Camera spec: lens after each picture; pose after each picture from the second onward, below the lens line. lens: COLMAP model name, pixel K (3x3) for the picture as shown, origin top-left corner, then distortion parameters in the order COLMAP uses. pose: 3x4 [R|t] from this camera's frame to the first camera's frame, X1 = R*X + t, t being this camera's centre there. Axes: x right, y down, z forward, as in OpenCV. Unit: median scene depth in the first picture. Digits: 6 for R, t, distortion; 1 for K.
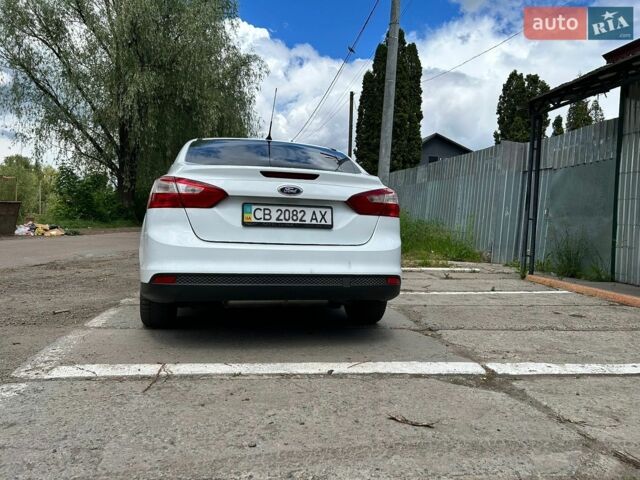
lens RADIAL K [[447.9, 0, 320.7], [0, 447.9, 238.2], [0, 0, 1]] dist [0.021519, -0.011016]
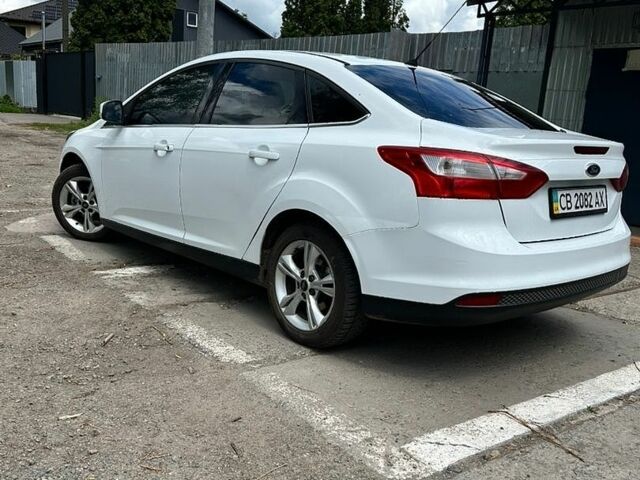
lens RADIAL K [[589.3, 0, 318.9], [0, 589.3, 241.5], [0, 0, 1]] dist [0.004079, 0.000000]
pose [[0.894822, -0.068809, 0.441088, -0.970680], [-0.015516, 0.982659, 0.184770, -0.169050], [-0.446153, -0.172180, 0.878238, 0.292879]]
